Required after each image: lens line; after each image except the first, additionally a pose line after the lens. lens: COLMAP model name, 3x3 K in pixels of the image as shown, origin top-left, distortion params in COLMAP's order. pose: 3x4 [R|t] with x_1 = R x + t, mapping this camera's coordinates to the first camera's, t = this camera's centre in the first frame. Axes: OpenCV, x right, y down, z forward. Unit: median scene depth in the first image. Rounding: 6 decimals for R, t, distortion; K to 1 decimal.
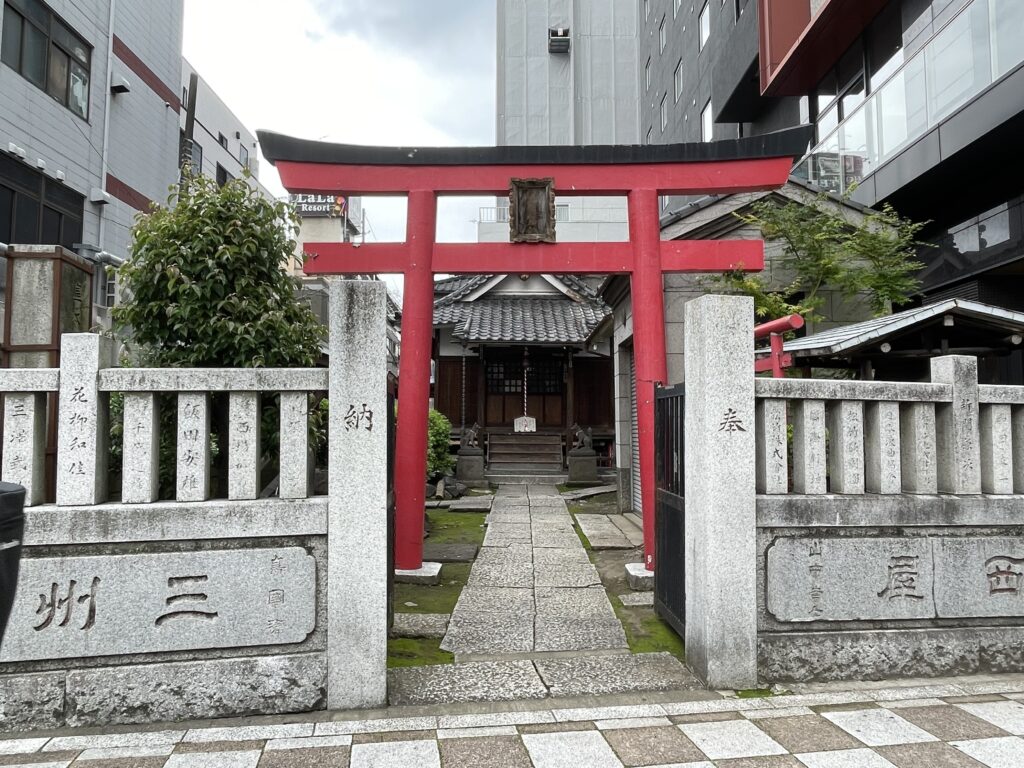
lens RADIAL K [[705.2, 0, 503.7], [0, 705.2, 378.0], [0, 0, 1]] dist [-0.007720, 0.004938]
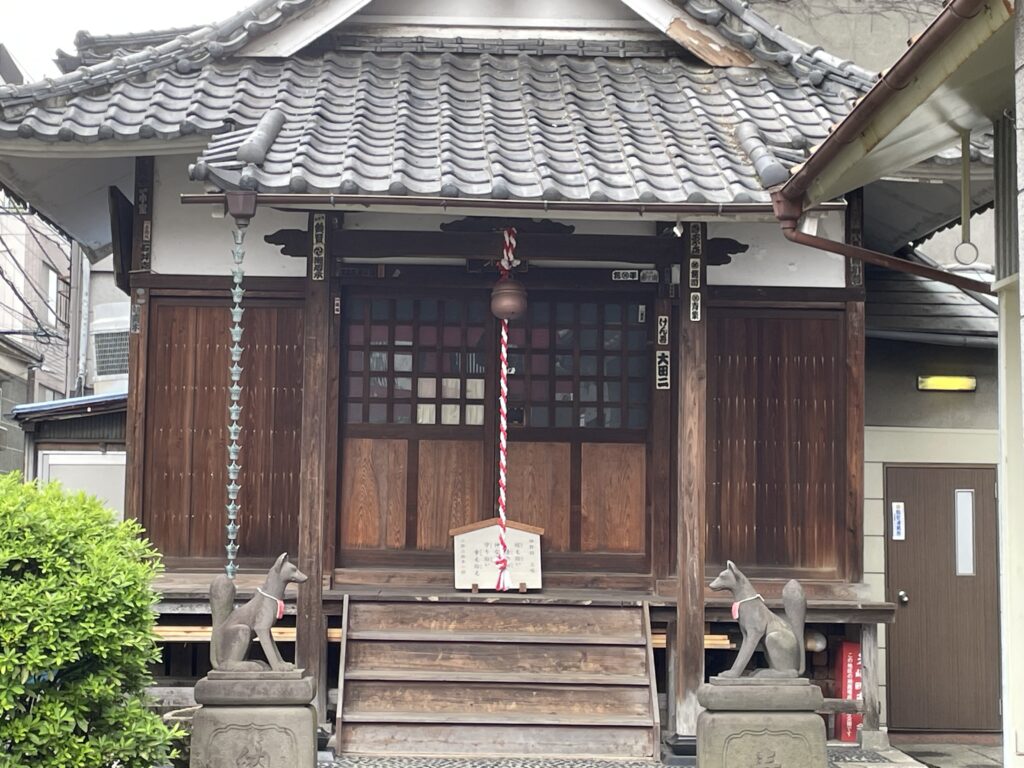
lens RADIAL K [[1987.1, 0, 482.2], [0, 1987.1, 360.7], [0, 0, 1]] dist [0.117230, 0.000000]
pose [[0.999417, 0.012265, 0.031851, 0.004482], [-0.011437, 0.999595, -0.026048, 0.033730], [-0.032158, 0.025668, 0.999153, 0.678883]]
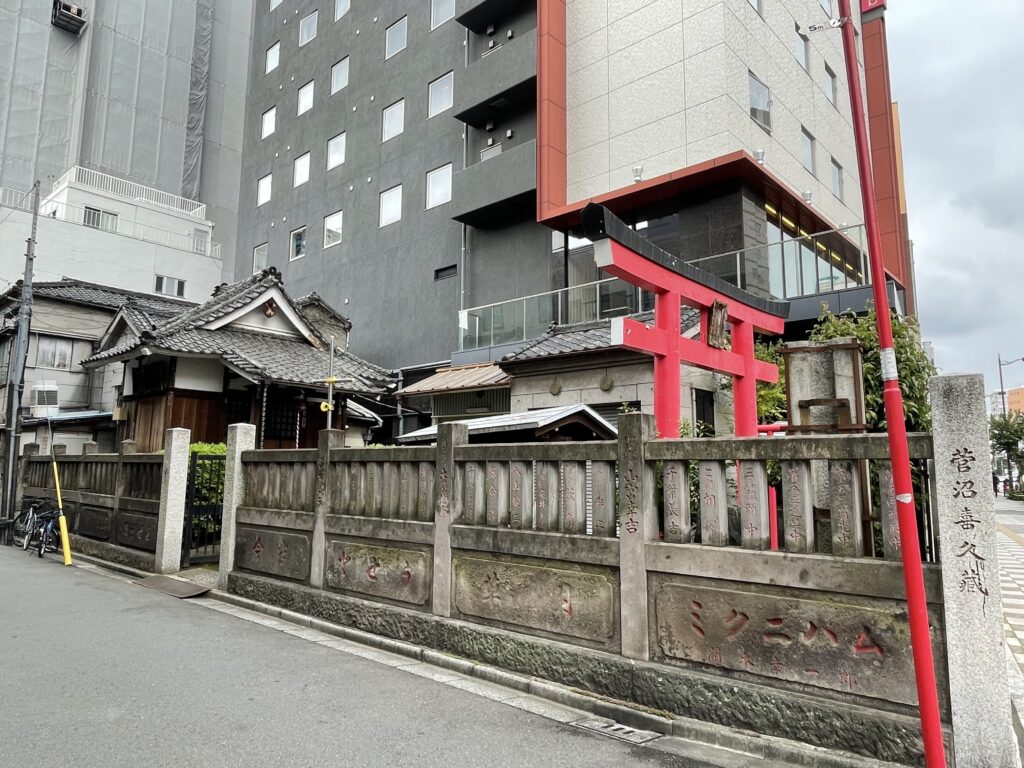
lens RADIAL K [[679.7, 0, 510.3], [0, 679.7, 374.4], [0, 0, 1]] dist [0.003539, -0.012966]
pose [[0.653808, 0.111839, 0.748350, -0.976886], [-0.062913, 0.993627, -0.093531, 0.008156], [-0.754041, 0.014071, 0.656677, 0.350528]]
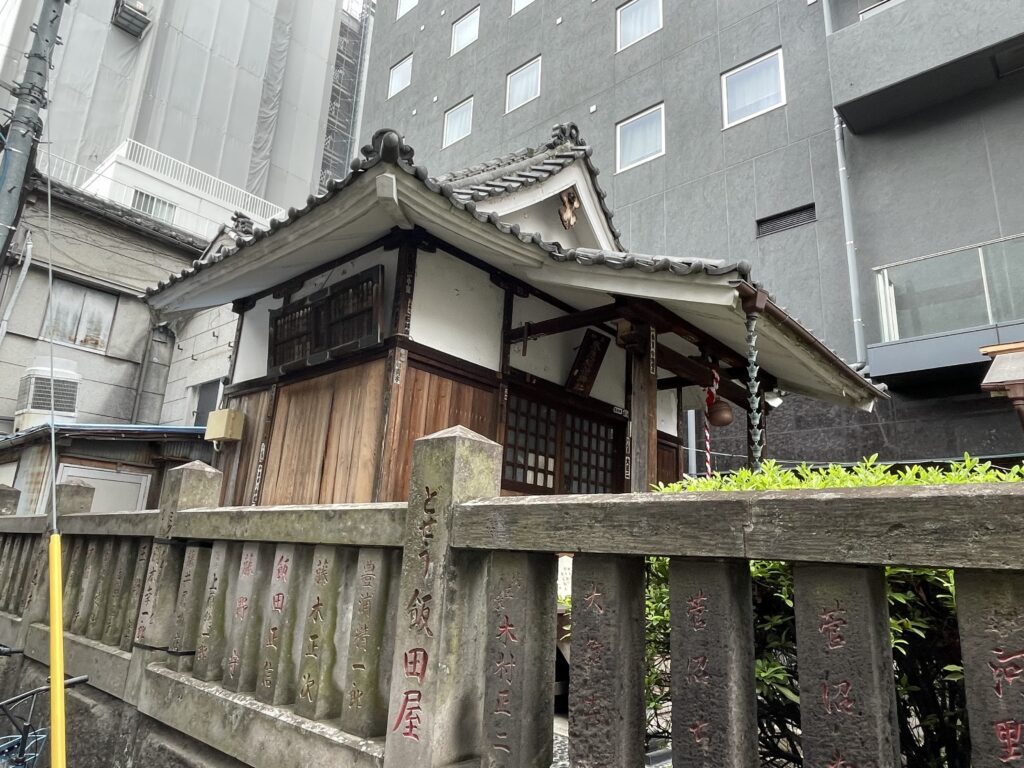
lens RADIAL K [[679.7, 0, 510.9], [0, 679.7, 378.7], [0, 0, 1]] dist [0.003539, -0.012966]
pose [[0.656402, 0.231178, 0.718118, -0.599253], [-0.101040, 0.970255, -0.219991, 0.100652], [-0.747614, 0.071844, 0.660236, 1.711926]]
